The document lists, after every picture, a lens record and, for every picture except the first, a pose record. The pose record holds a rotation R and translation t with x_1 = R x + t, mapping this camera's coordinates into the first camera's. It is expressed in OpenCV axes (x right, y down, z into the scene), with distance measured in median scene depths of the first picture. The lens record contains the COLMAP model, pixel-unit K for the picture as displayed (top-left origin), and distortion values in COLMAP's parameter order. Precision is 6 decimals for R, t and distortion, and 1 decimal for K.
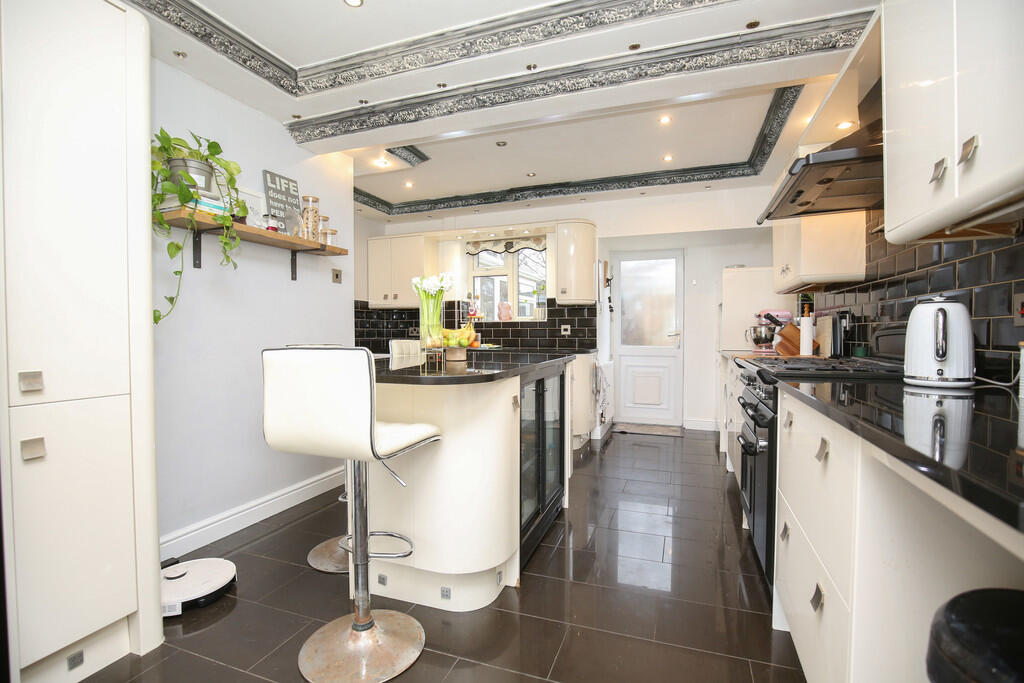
lens RADIAL K [[471.8, 0, 513.7], [0, 471.8, 341.6], [0, 0, 1]] dist [-0.012578, -0.000738]
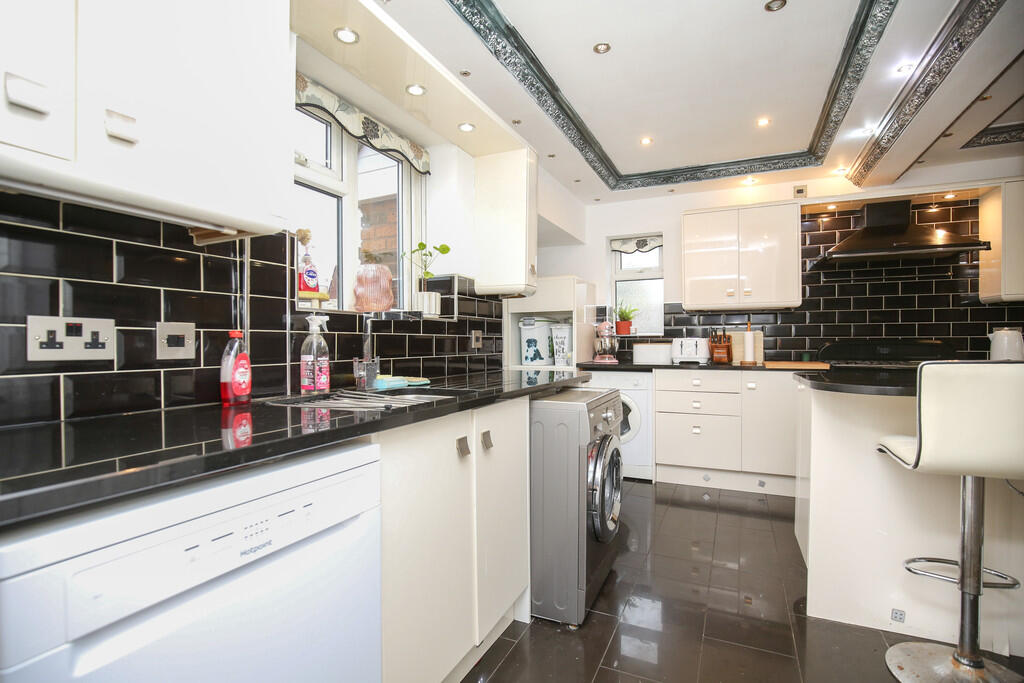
lens RADIAL K [[471.8, 0, 512.3], [0, 471.8, 347.0], [0, 0, 1]] dist [-0.012578, -0.000738]
pose [[0.078335, -0.006955, 0.996903, -0.711114], [0.020580, 0.999774, 0.005358, -0.029590], [-0.996715, 0.020096, 0.078460, 1.503207]]
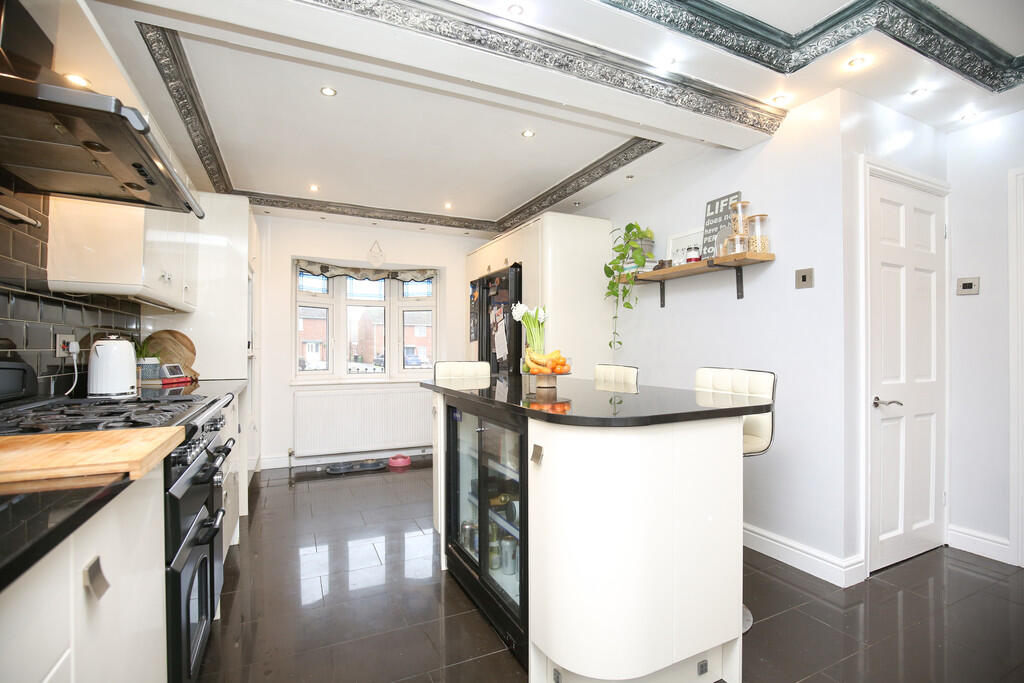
lens RADIAL K [[471.8, 0, 515.0], [0, 471.8, 345.6], [0, 0, 1]] dist [-0.012578, -0.000738]
pose [[-0.695882, -0.006009, -0.718131, 0.511045], [-0.020976, 0.999708, 0.011961, -0.040500], [0.717850, 0.023387, -0.695805, 1.348568]]
